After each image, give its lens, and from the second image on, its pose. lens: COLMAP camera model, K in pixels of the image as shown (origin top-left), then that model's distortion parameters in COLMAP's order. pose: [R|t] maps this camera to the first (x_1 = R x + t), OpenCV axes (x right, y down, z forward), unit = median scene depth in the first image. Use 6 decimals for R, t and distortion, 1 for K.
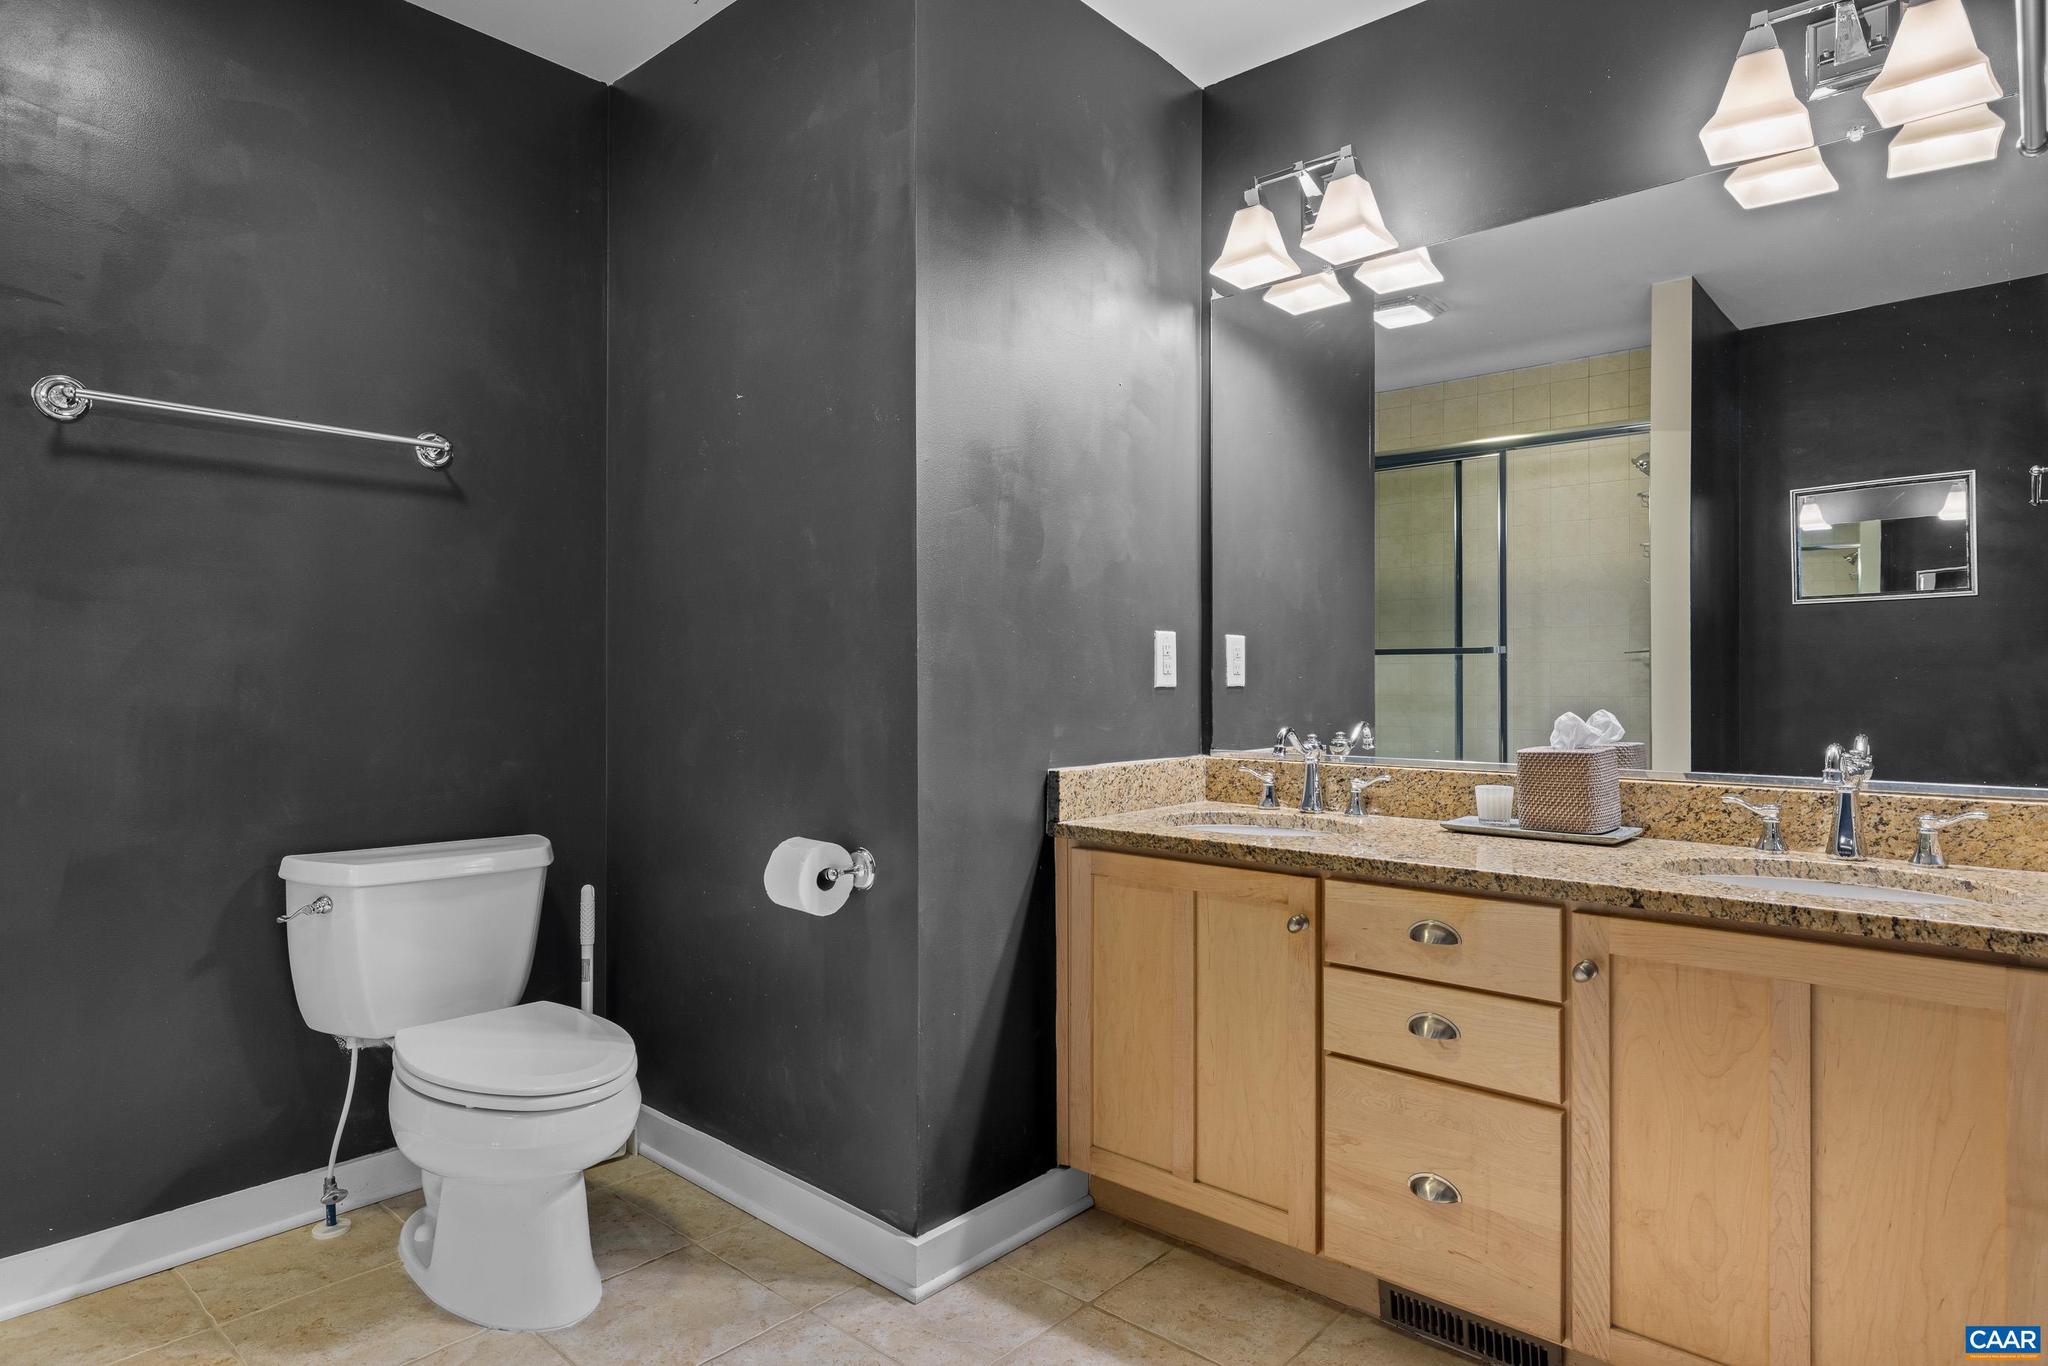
lens RADIAL K [[1144.3, 0, 1023.8], [0, 1144.3, 679.1], [0, 0, 1]] dist [0.000388, -0.000442]
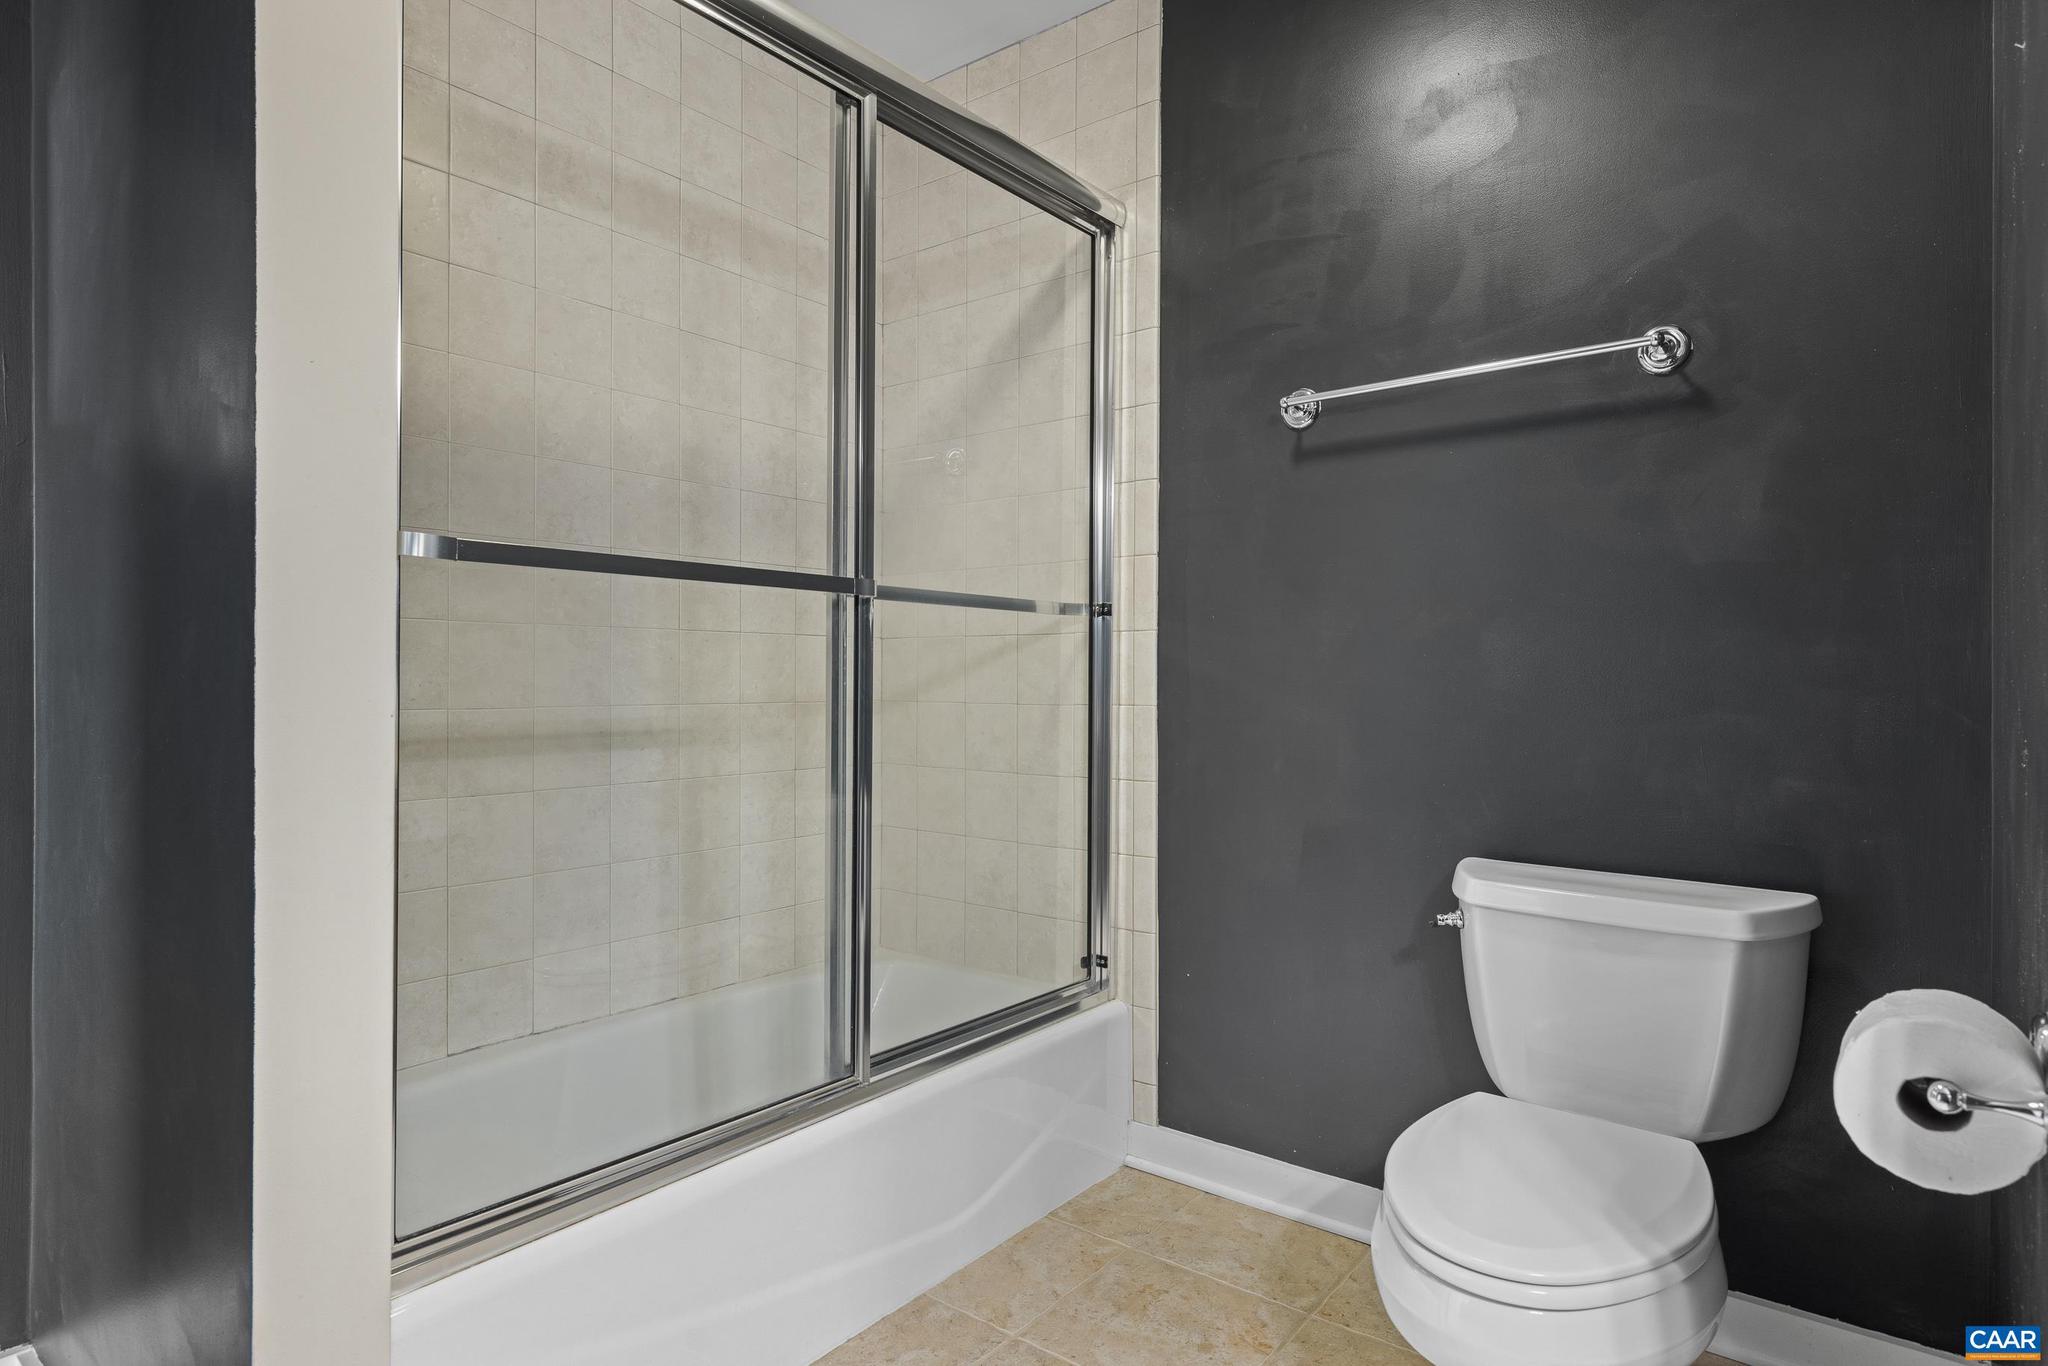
lens RADIAL K [[1112.4, 0, 1024.1], [0, 1112.4, 685.7], [0, 0, 1]] dist [-0.002564, -0.000266]
pose [[0.060128, 0.001052, -0.998190, 0.217345], [-0.002529, 0.999996, 0.000902, 0.022889], [0.998187, 0.002470, 0.060131, 0.650476]]
